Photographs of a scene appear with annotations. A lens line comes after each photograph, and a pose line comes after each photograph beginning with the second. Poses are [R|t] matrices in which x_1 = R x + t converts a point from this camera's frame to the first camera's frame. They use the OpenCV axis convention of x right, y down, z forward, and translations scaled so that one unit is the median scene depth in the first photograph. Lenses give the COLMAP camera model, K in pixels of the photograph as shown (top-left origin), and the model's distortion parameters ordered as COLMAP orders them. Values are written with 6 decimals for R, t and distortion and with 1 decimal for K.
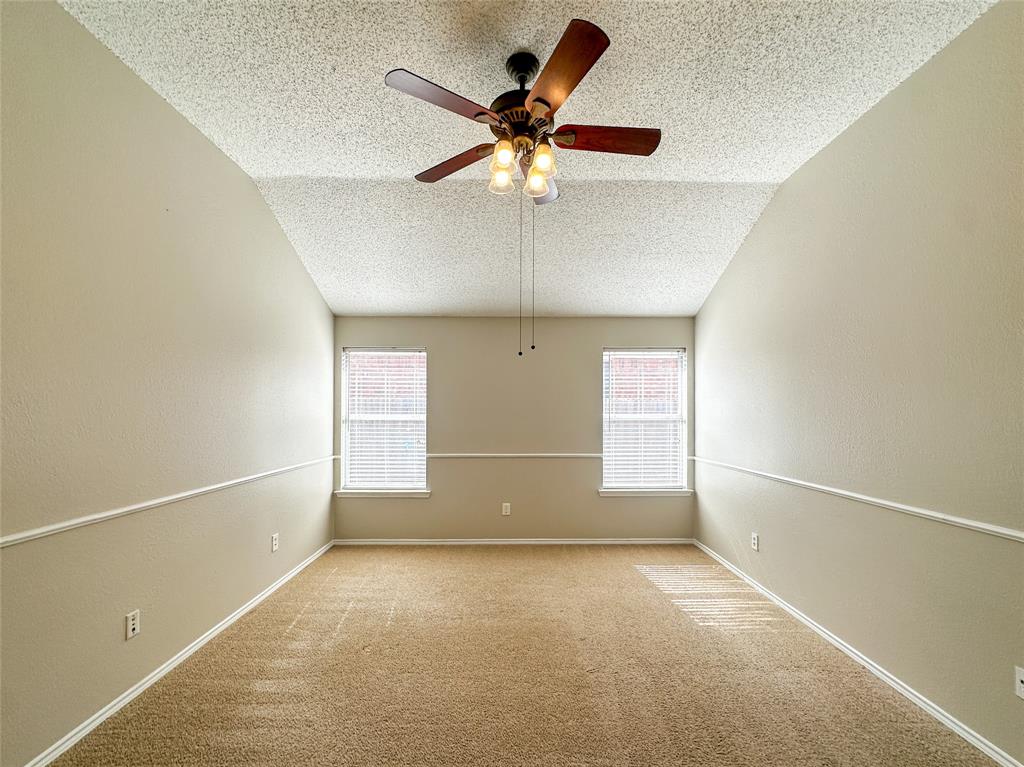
lens RADIAL K [[441.3, 0, 511.6], [0, 441.3, 406.2], [0, 0, 1]] dist [0.001641, 0.000403]
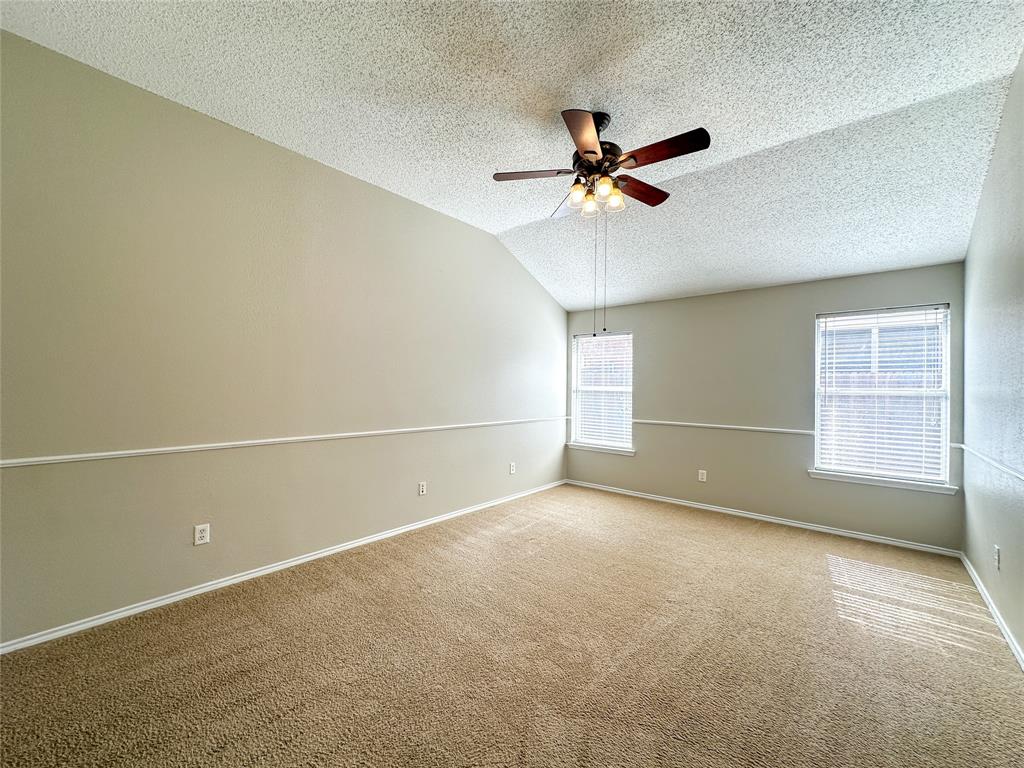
lens RADIAL K [[408.5, 0, 512.0], [0, 408.5, 384.0], [0, 0, 1]] dist [0.000504, 0.000459]
pose [[0.753166, 0.003827, -0.657819, 0.298245], [-0.004849, 0.999988, 0.000265, 0.013918], [0.657812, 0.002990, 0.753176, -0.046939]]
